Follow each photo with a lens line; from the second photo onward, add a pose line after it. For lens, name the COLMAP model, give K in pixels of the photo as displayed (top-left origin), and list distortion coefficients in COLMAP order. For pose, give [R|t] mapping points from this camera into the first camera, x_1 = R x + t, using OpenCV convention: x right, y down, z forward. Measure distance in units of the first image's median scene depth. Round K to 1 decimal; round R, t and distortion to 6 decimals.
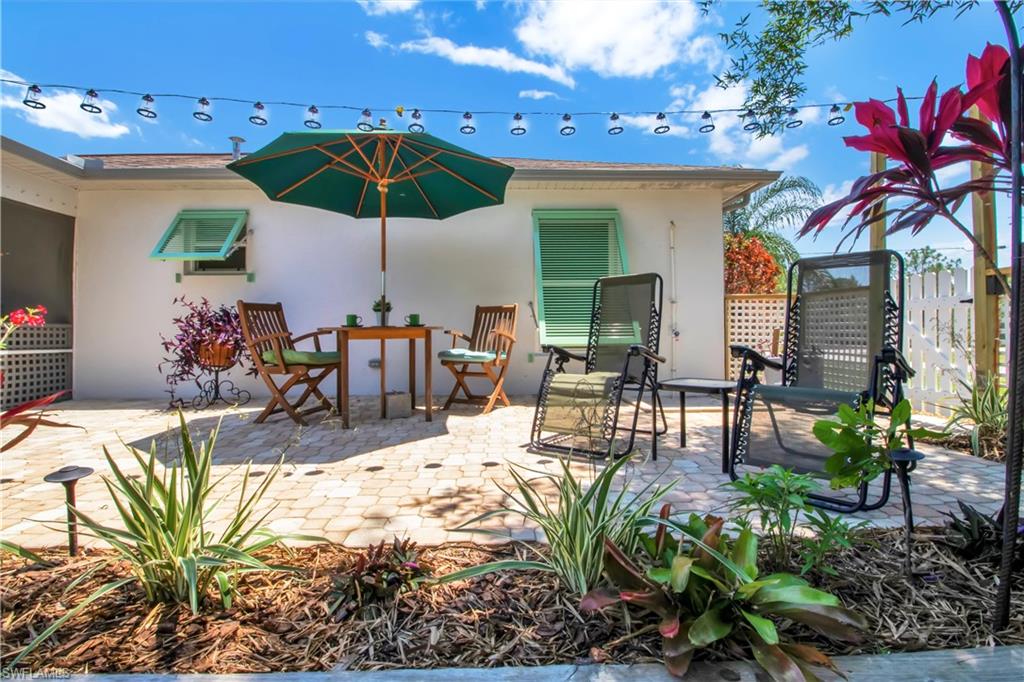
lens RADIAL K [[479.5, 0, 512.7], [0, 479.5, 337.7], [0, 0, 1]] dist [0.001862, -0.012450]
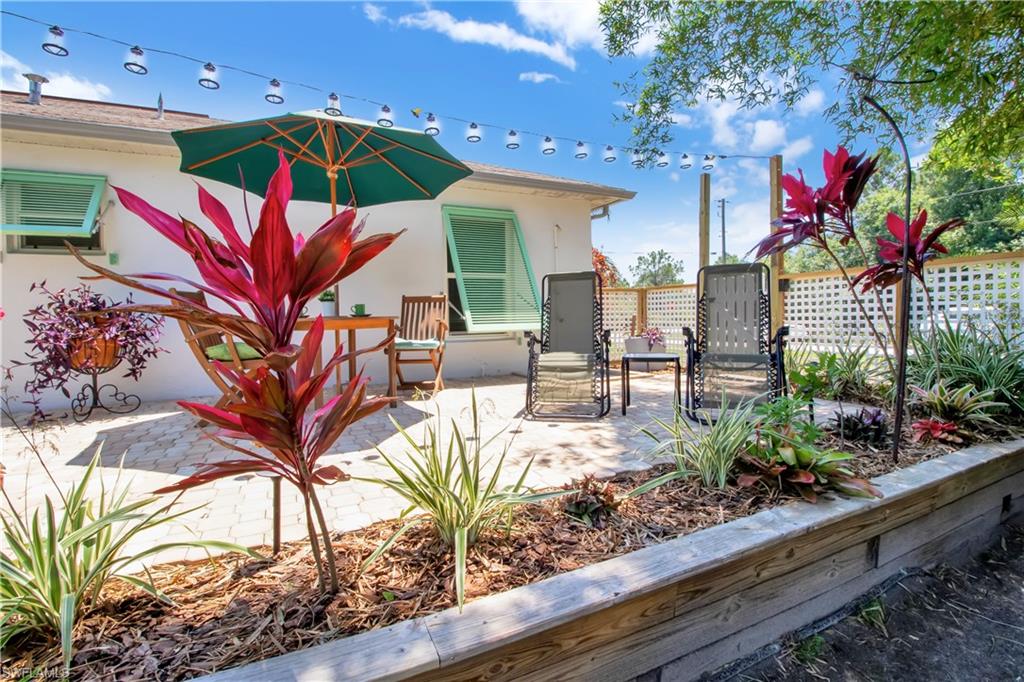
lens RADIAL K [[479.5, 0, 510.9], [0, 479.5, 341.9], [0, 0, 1]] dist [0.001862, -0.012450]
pose [[0.907648, -0.033166, 0.418420, -0.330250], [0.019140, 0.999107, 0.037677, -0.001767], [-0.419296, -0.026189, 0.907472, -0.039392]]
